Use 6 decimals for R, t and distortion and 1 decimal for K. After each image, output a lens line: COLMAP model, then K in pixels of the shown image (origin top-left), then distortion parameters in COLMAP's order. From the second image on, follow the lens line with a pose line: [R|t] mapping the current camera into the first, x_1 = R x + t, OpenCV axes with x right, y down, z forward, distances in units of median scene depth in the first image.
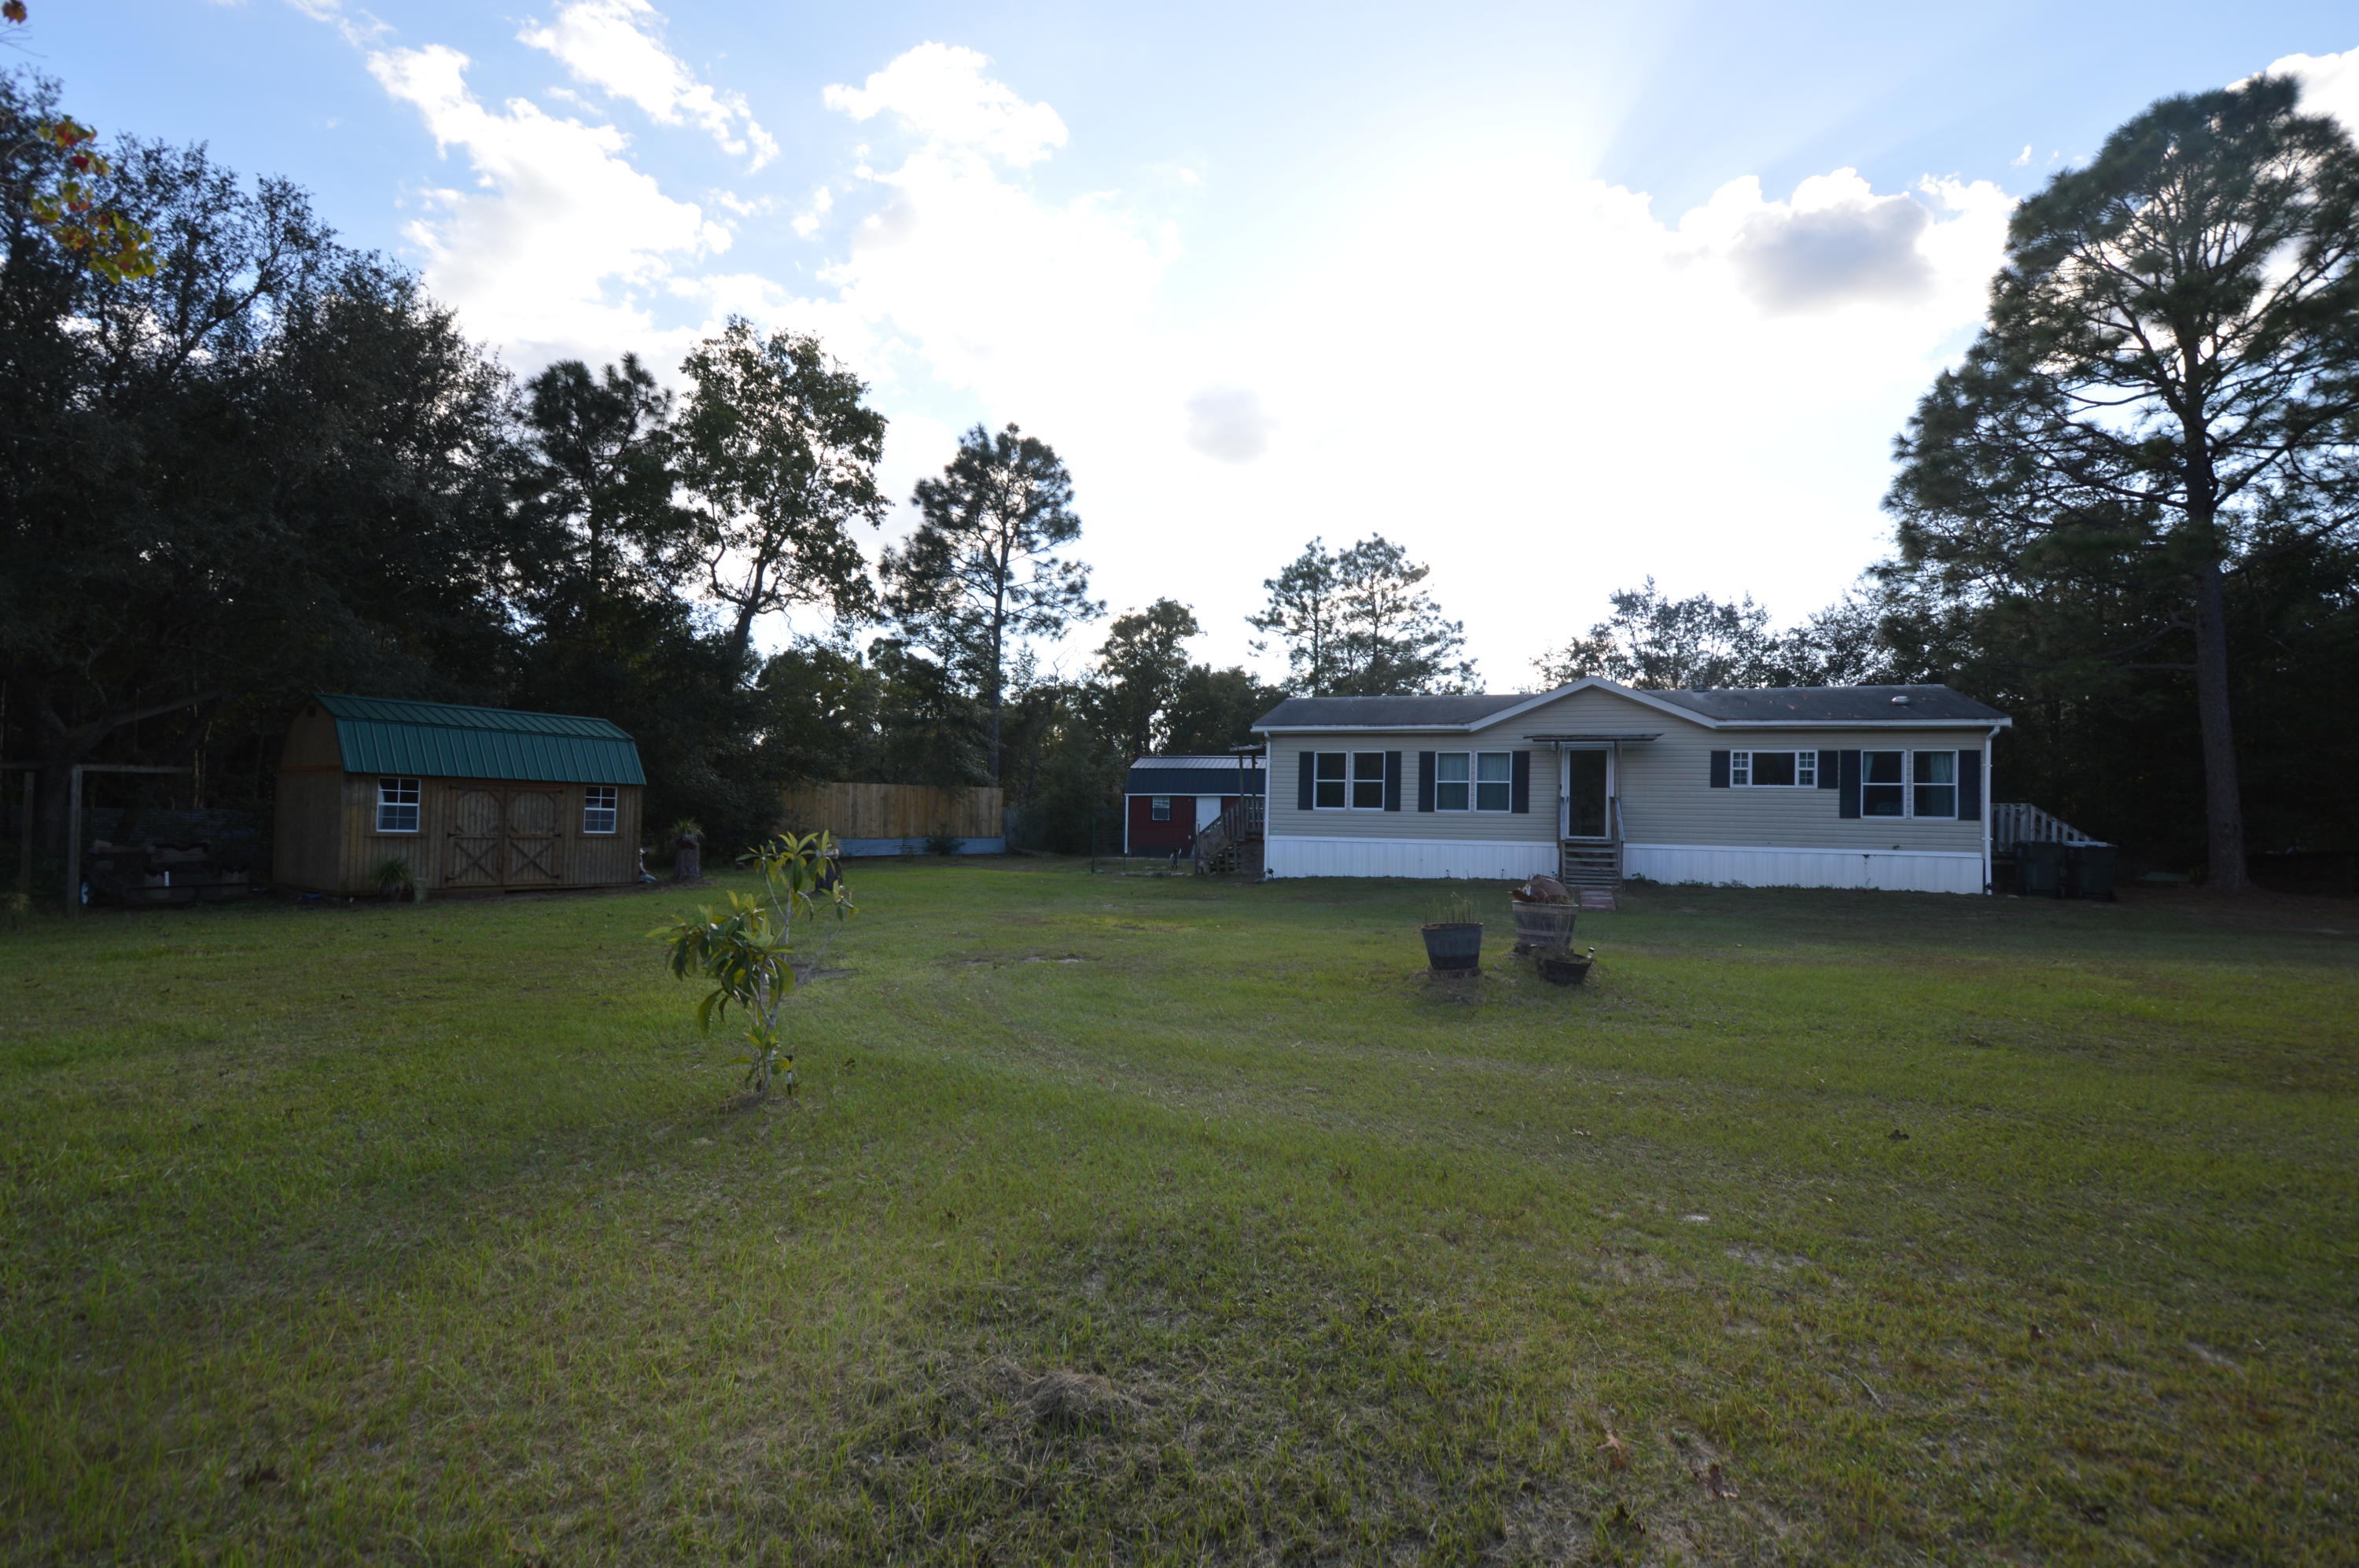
lens RADIAL K [[1044.9, 0, 1187.0], [0, 1044.9, 784.2], [0, 0, 1]] dist [0.003201, -0.004752]
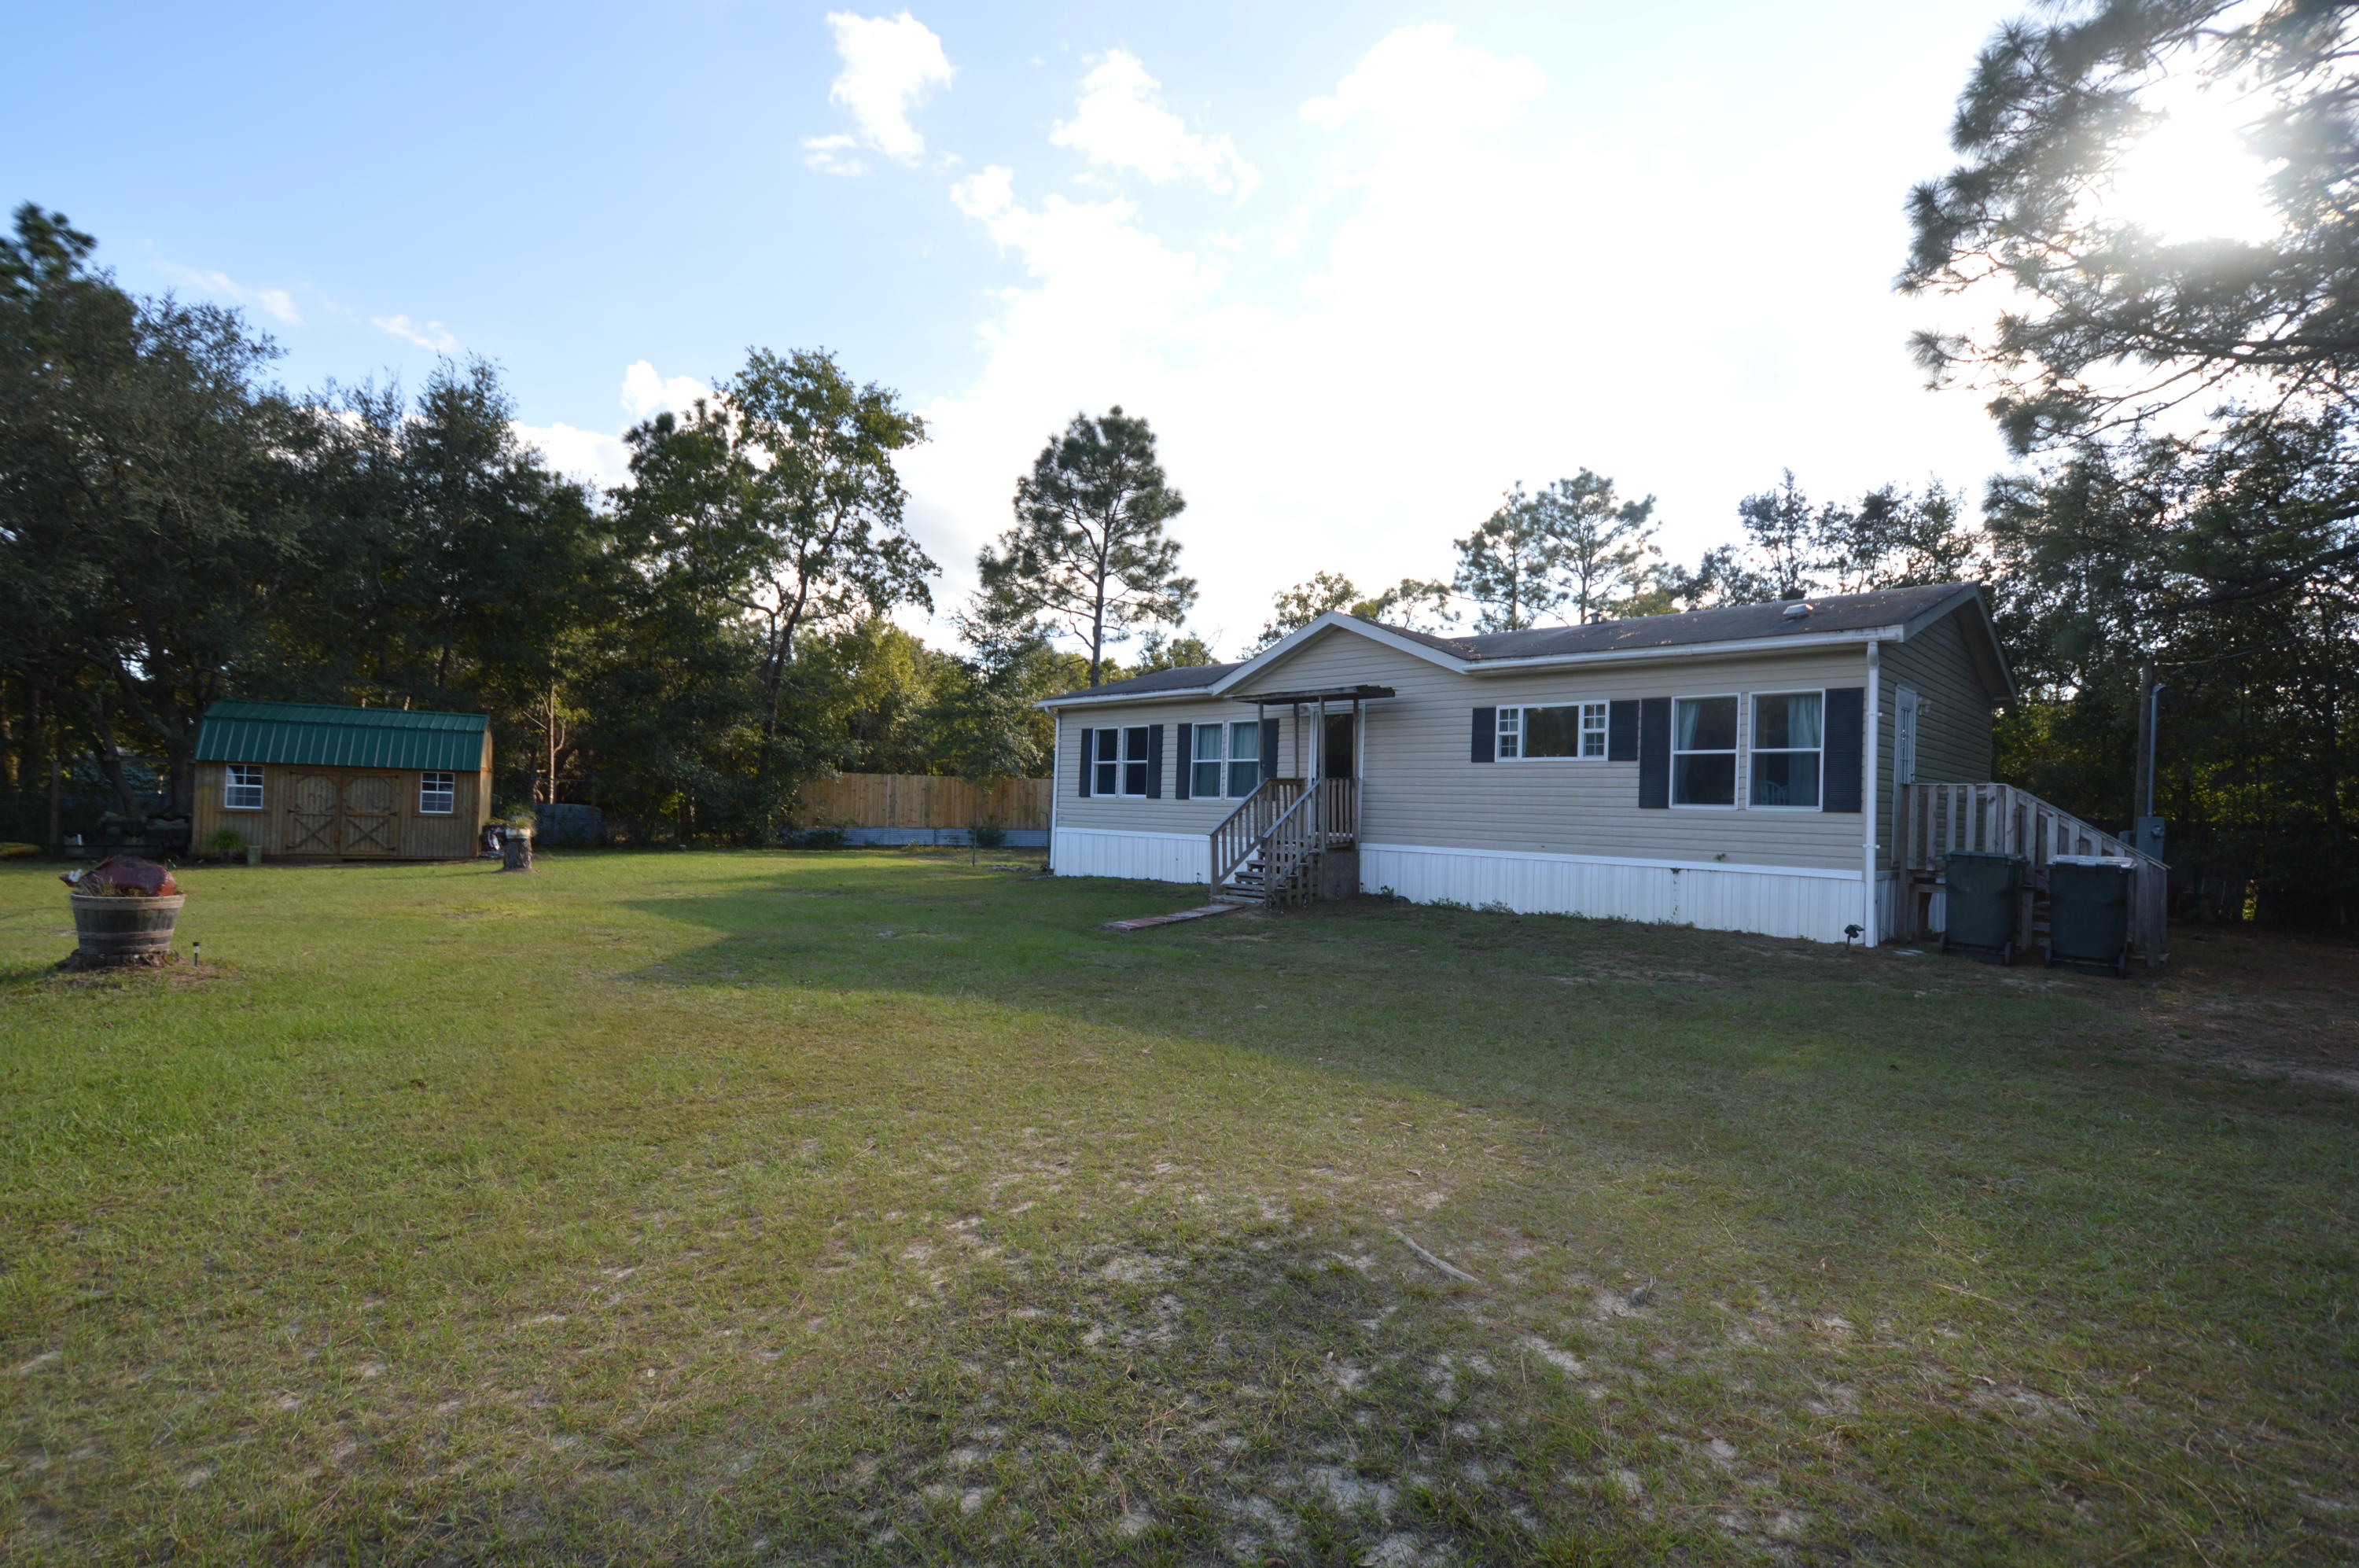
lens RADIAL K [[1044.9, 0, 1166.5], [0, 1044.9, 825.4], [0, 0, 1]] dist [0.003201, -0.004752]
pose [[0.892219, 0.014740, -0.451362, 0.631794], [0.002049, 0.999325, 0.036685, 0.018433], [0.451598, -0.033655, 0.891587, 0.309570]]
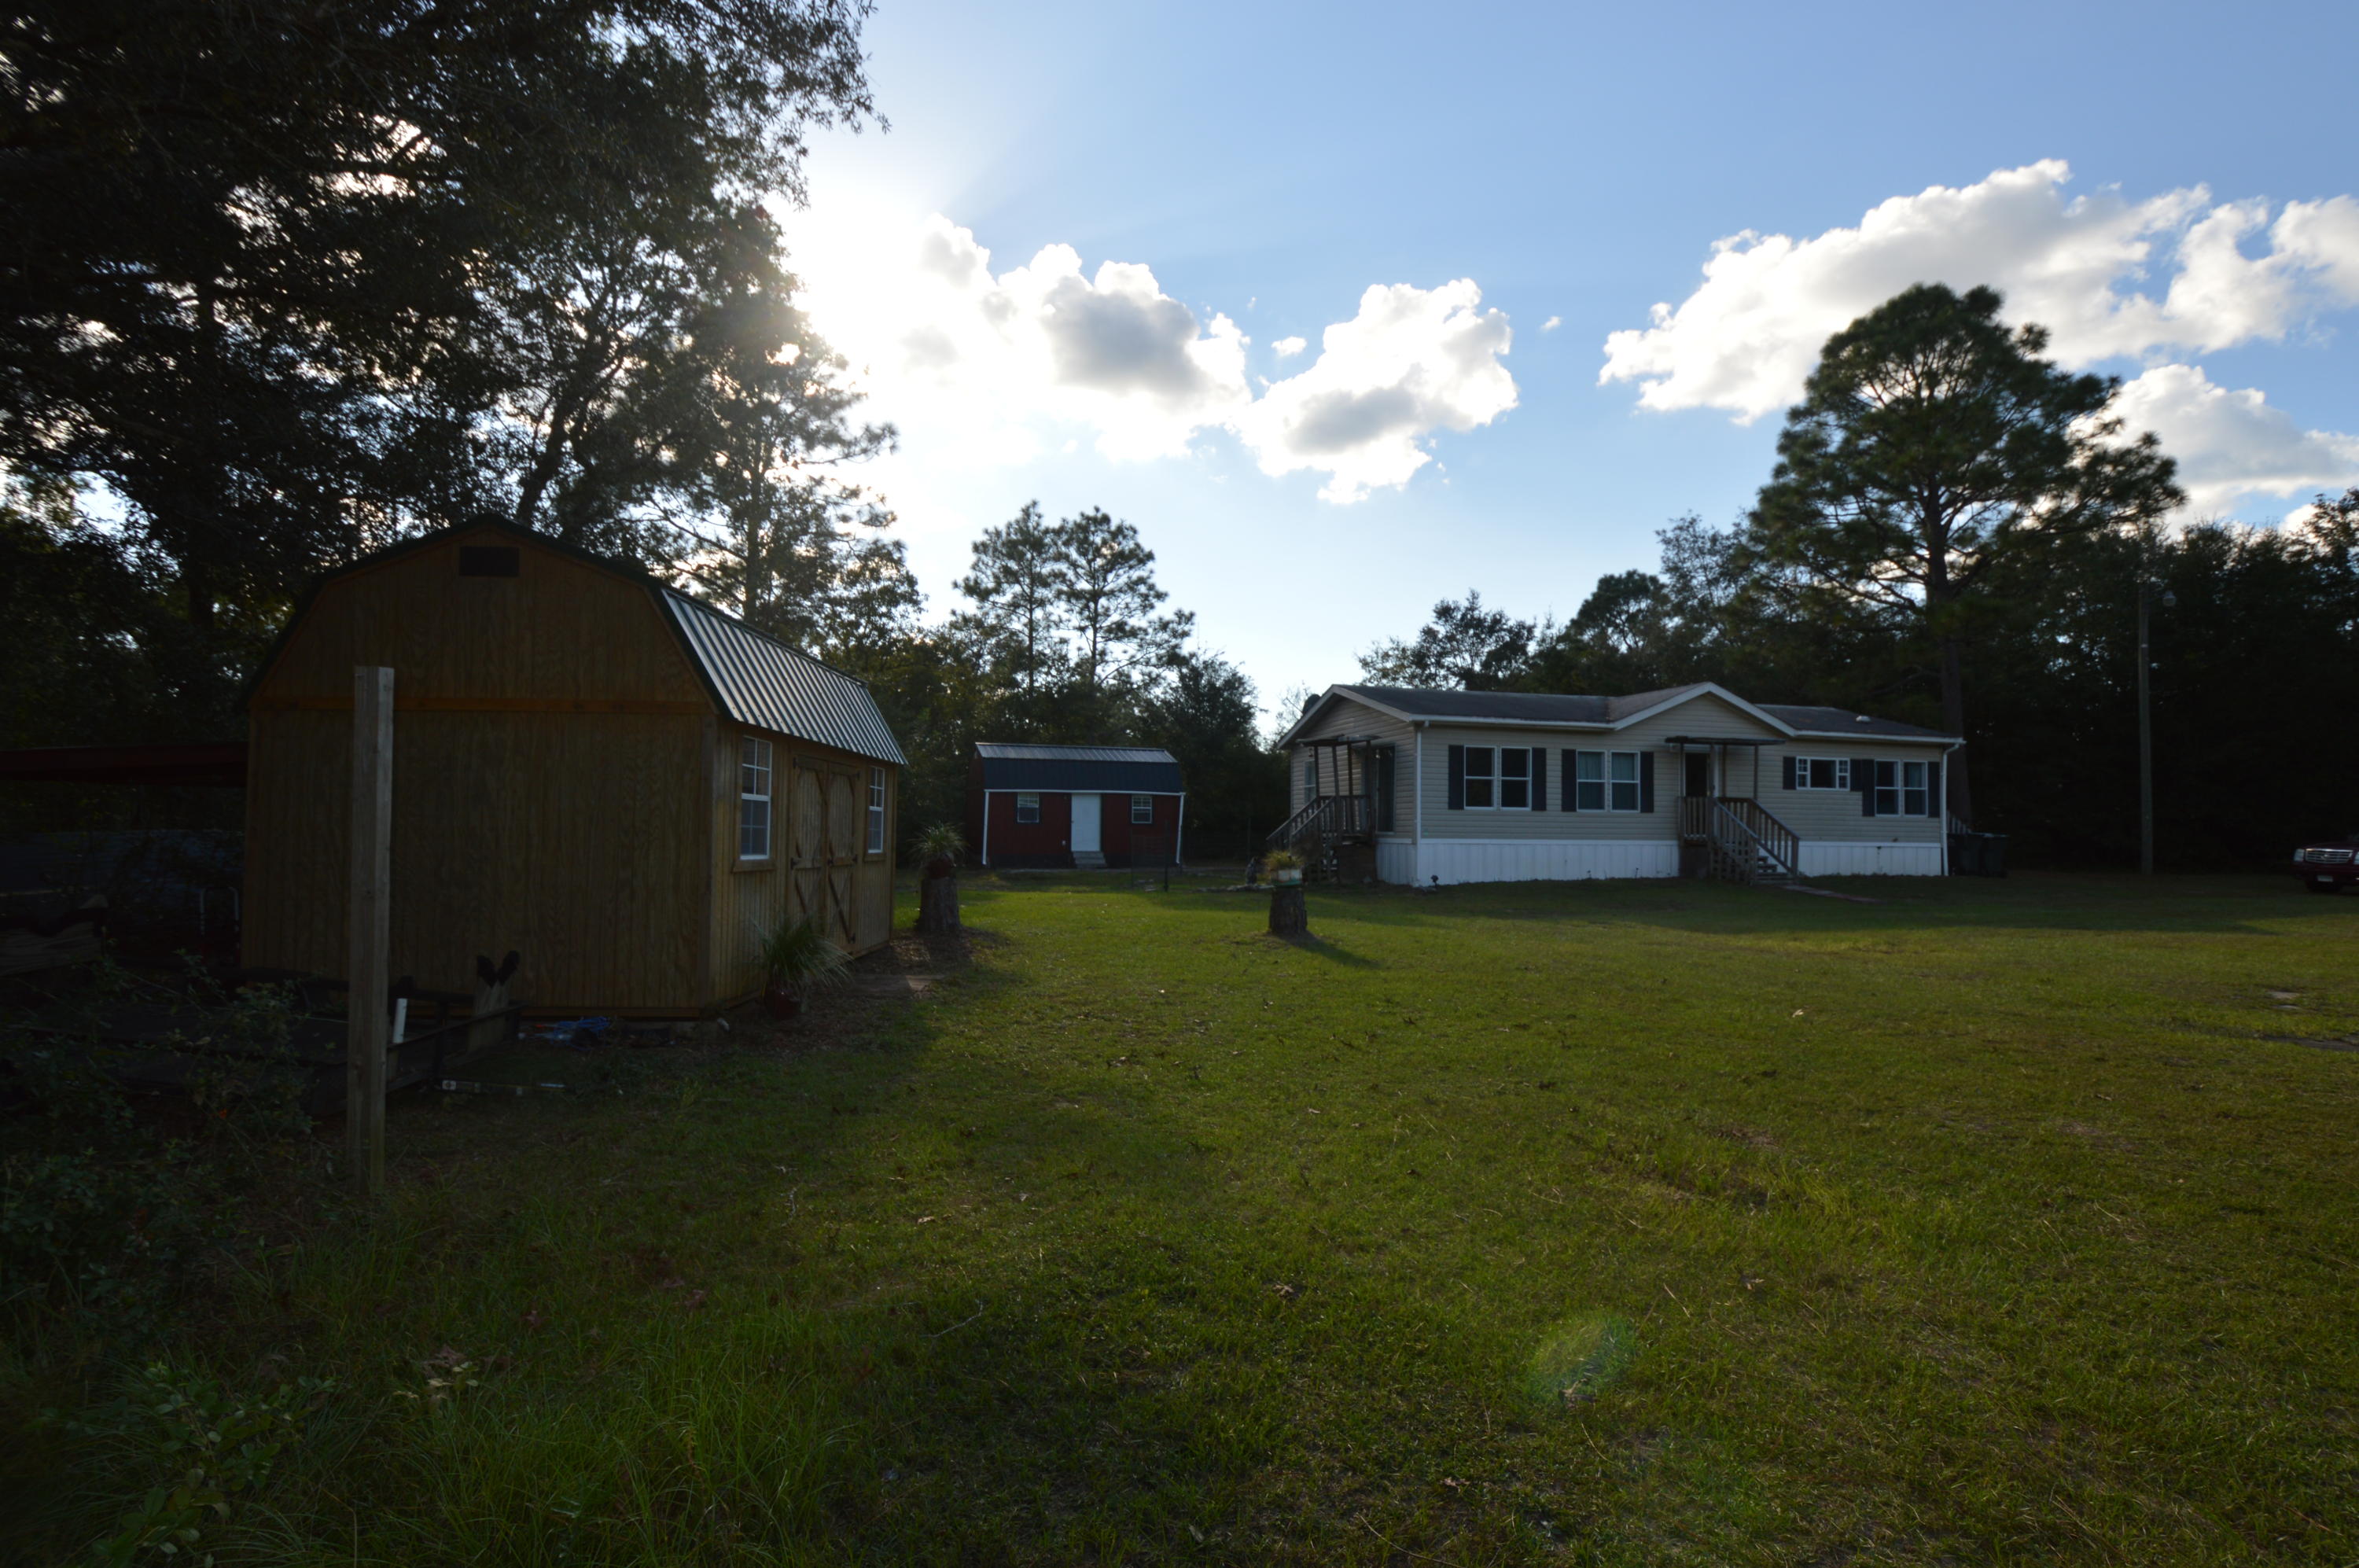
lens RADIAL K [[1044.9, 0, 1180.5], [0, 1044.9, 785.1], [0, 0, 1]] dist [0.003201, -0.004752]
pose [[0.812503, 0.010685, 0.582859, -0.680025], [-0.013989, 0.999901, 0.001170, 0.006212], [-0.582789, -0.009104, 0.812572, 0.467089]]
